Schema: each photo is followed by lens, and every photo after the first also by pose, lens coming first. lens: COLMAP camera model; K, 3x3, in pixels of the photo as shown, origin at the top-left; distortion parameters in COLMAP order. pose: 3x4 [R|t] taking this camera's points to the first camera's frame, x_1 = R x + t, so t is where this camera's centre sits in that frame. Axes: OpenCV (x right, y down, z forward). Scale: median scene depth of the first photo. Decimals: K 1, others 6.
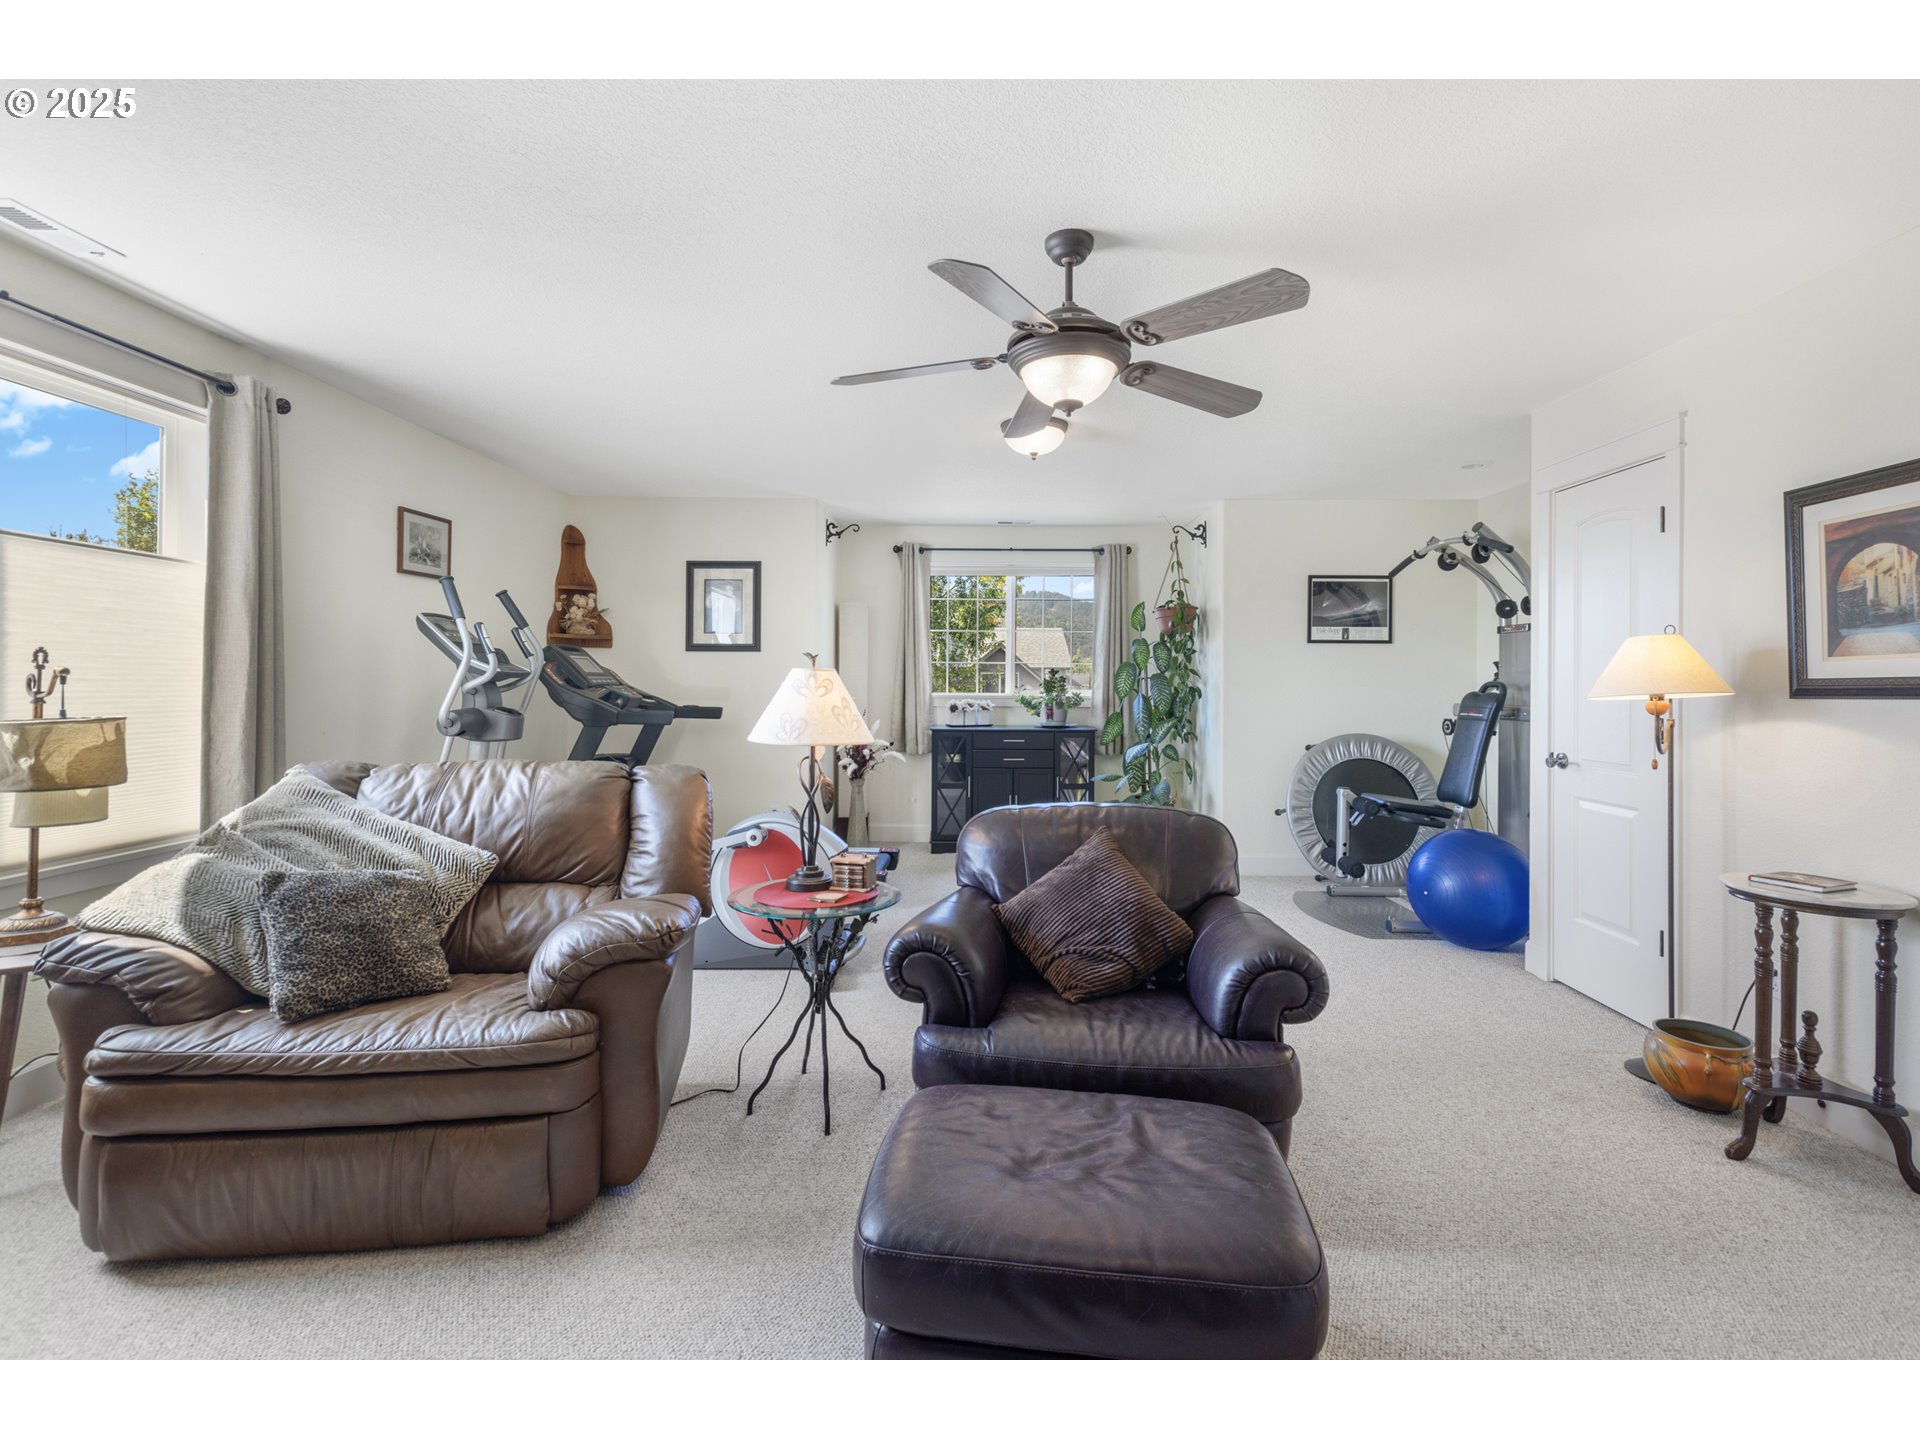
lens RADIAL K [[782.3, 0, 970.0], [0, 782.3, 686.7], [0, 0, 1]] dist [0.002145, 0.000520]
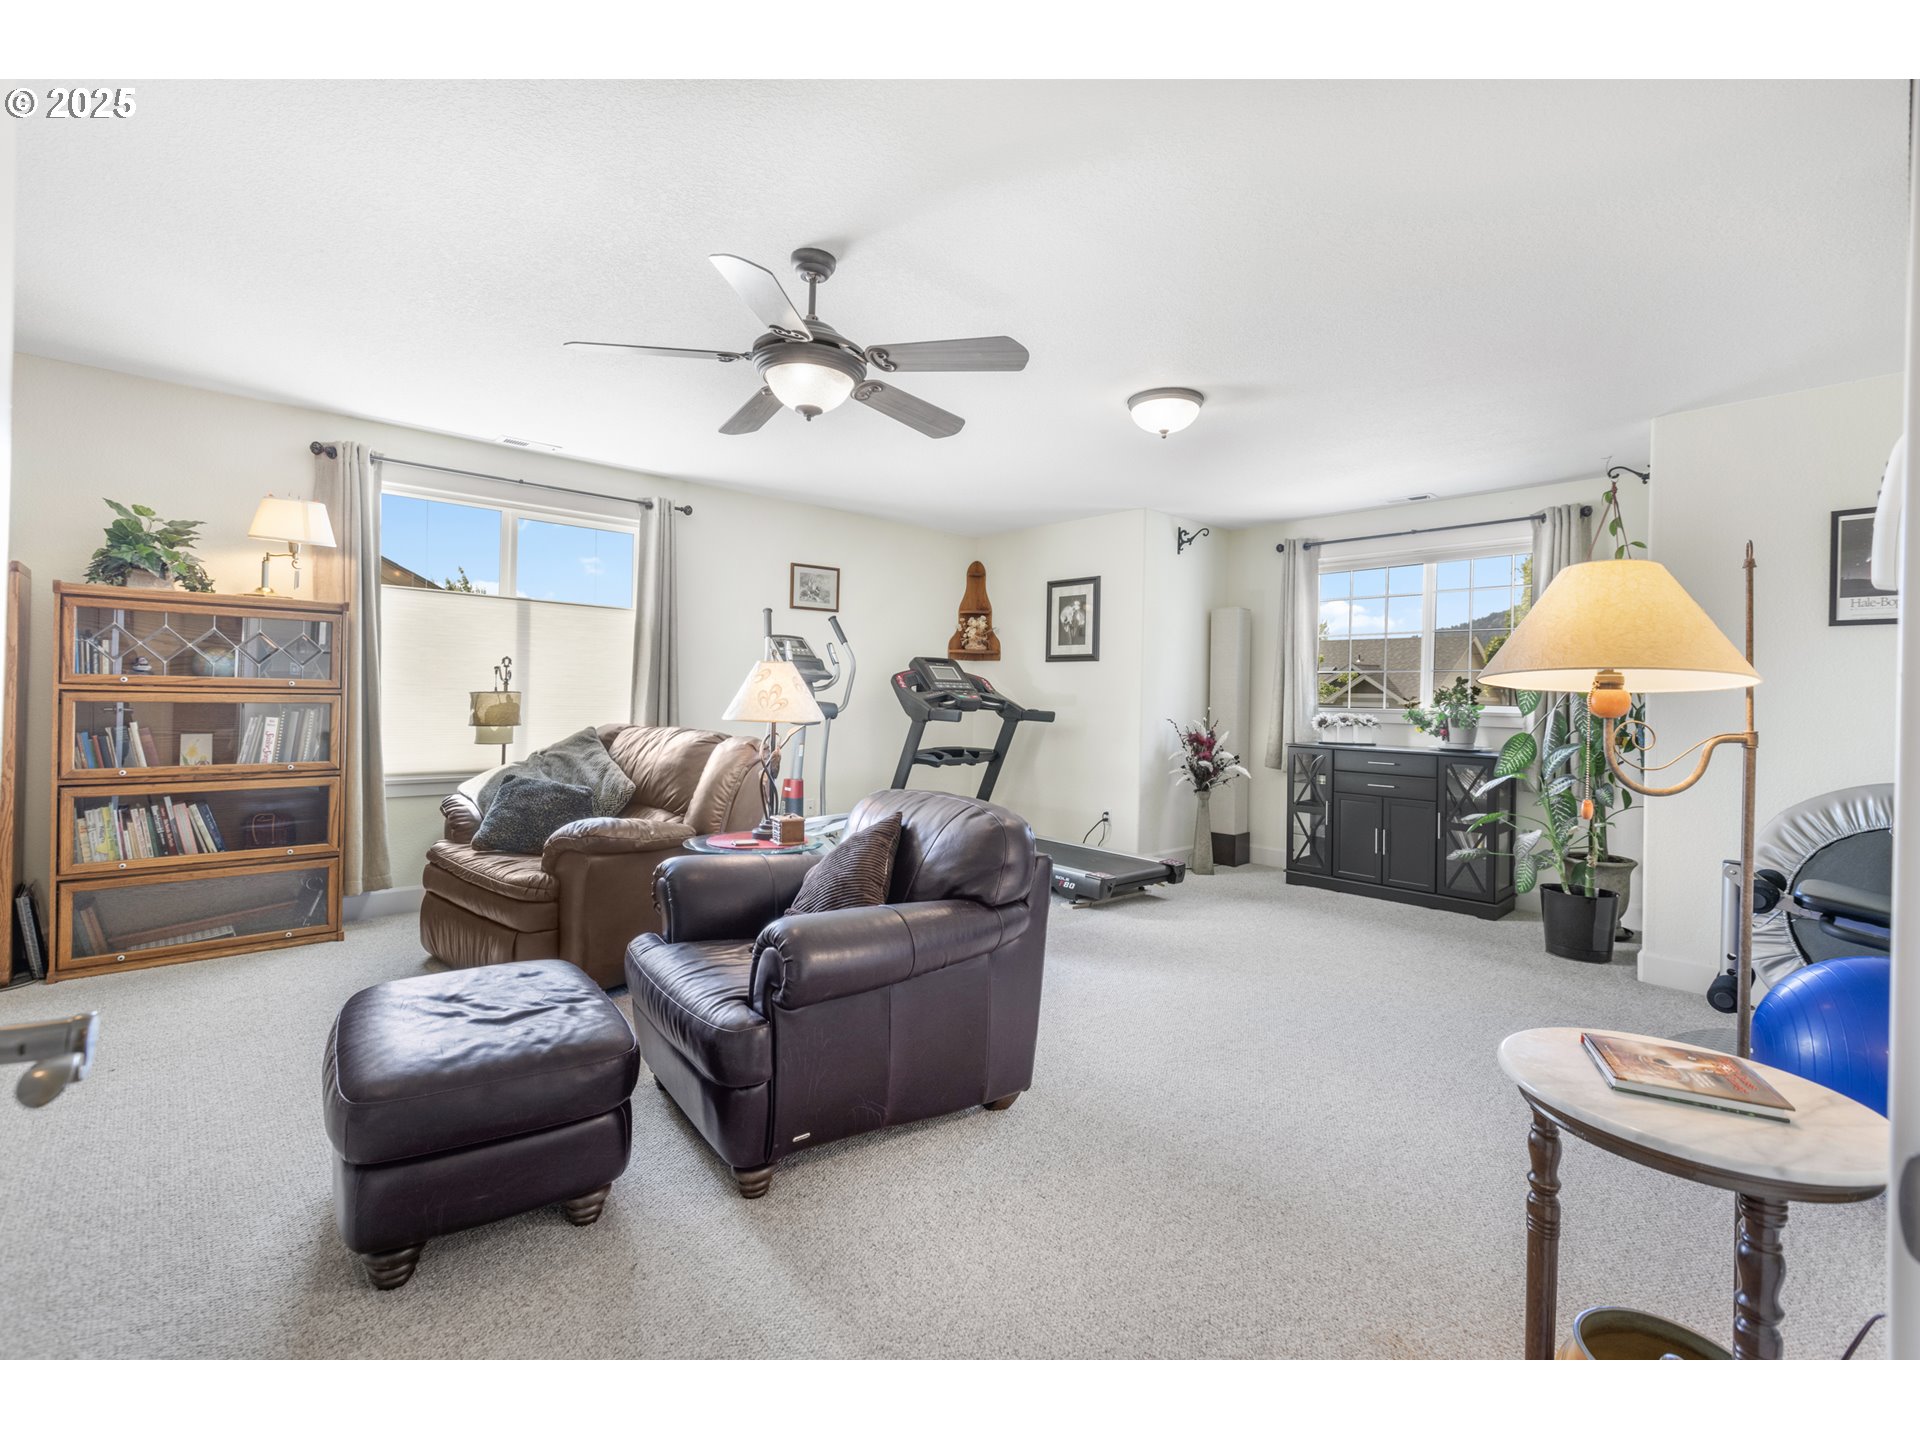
lens RADIAL K [[767.6, 0, 958.1], [0, 767.6, 692.4], [0, 0, 1]] dist [0.001967, 0.000210]
pose [[0.731534, 0.008072, -0.681757, 0.302354], [-0.019897, 0.999757, -0.009512, 0.011368], [0.681515, 0.020524, 0.731517, 0.110385]]
